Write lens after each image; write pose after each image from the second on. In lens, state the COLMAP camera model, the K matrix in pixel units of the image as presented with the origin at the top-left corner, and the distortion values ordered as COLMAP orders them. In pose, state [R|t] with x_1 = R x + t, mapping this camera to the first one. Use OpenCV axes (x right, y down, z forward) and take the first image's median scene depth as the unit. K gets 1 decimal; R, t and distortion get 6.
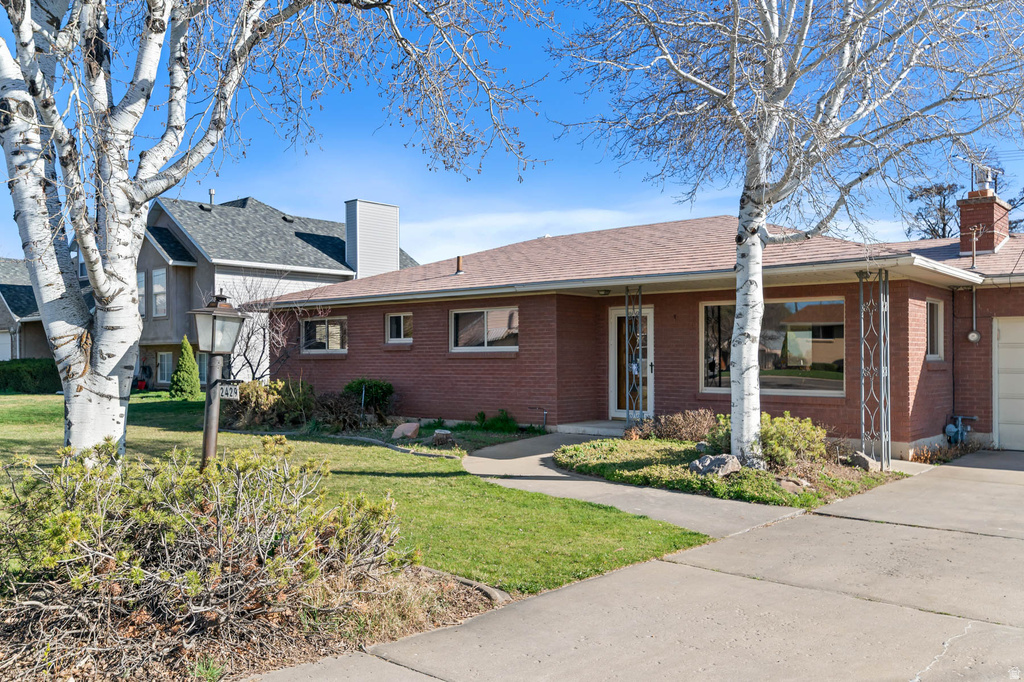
lens RADIAL K [[827.1, 0, 529.8], [0, 827.1, 341.8], [0, 0, 1]] dist [-0.005359, 0.001889]
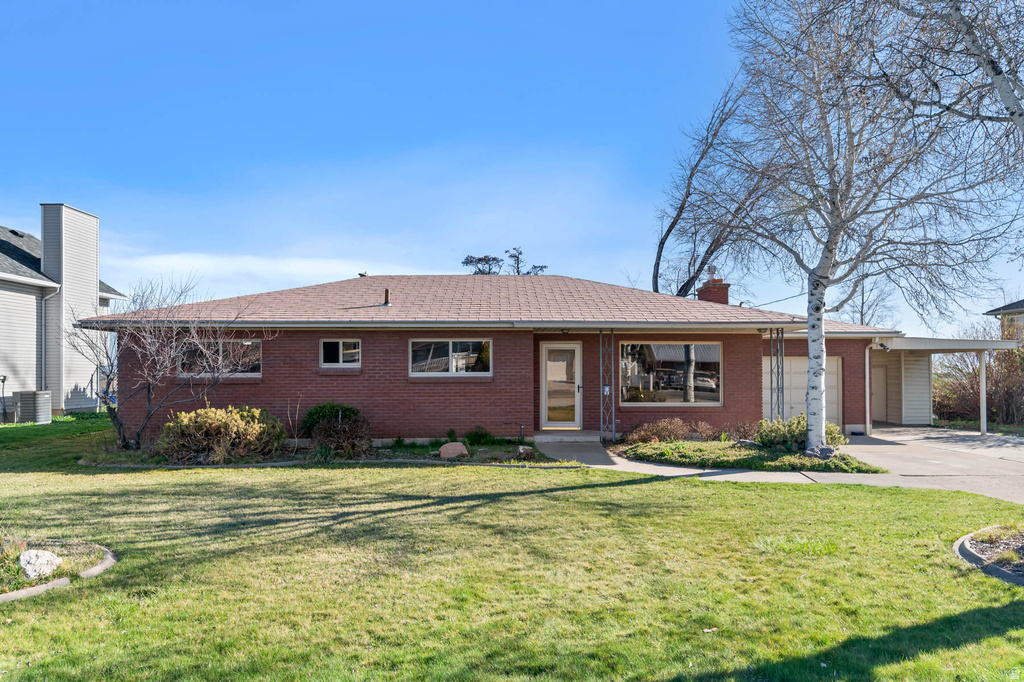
lens RADIAL K [[665.3, 0, 513.4], [0, 665.3, 346.3], [0, 0, 1]] dist [-0.004090, 0.000427]
pose [[0.751488, 0.027884, 0.659157, -0.637879], [-0.013237, 0.999543, -0.027191, -0.006439], [-0.659614, 0.011709, 0.751514, 0.264882]]
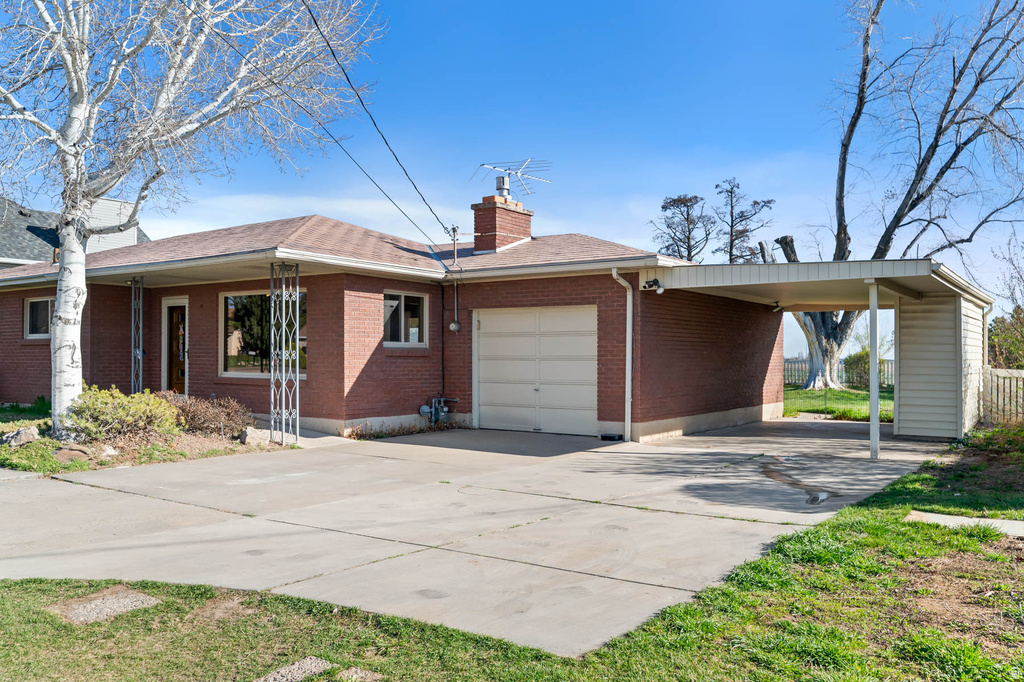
lens RADIAL K [[788.4, 0, 515.1], [0, 788.4, 336.8], [0, 0, 1]] dist [-0.004766, -0.000036]
pose [[0.995178, 0.008414, 0.097724, 0.469461], [-0.007947, 0.999955, -0.005163, 0.011060], [-0.097763, 0.004362, 0.995200, -0.059270]]
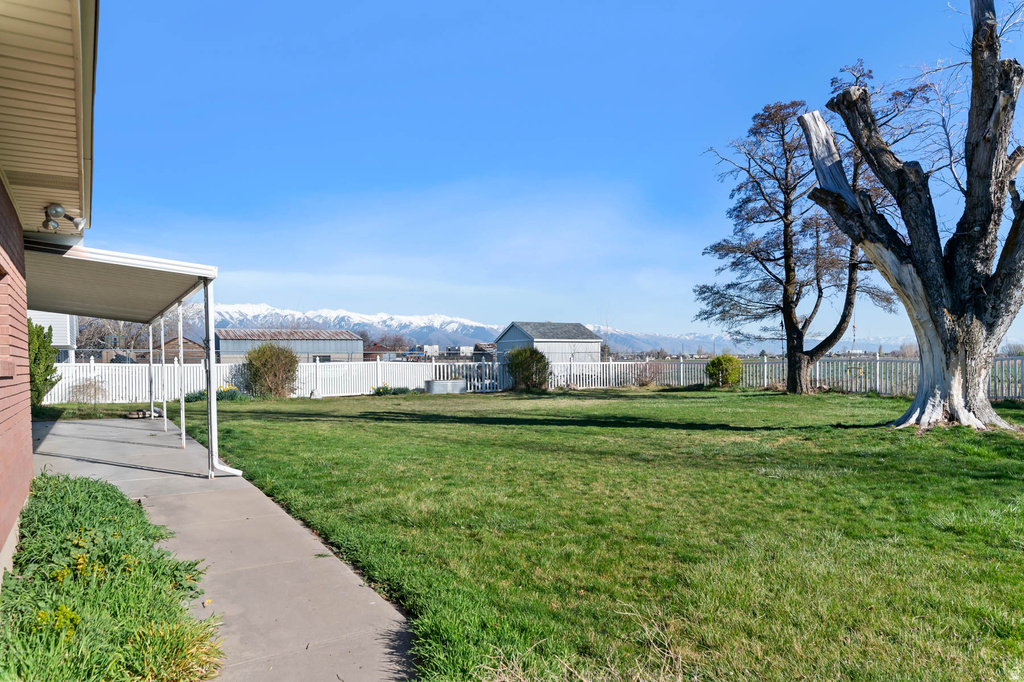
lens RADIAL K [[682.5, 0, 512.6], [0, 682.5, 374.0], [0, 0, 1]] dist [-0.001242, -0.000096]
pose [[0.958942, -0.001382, -0.283597, 1.217847], [0.013071, 0.999141, 0.039327, 0.031613], [0.283299, -0.041419, 0.958137, 1.014639]]
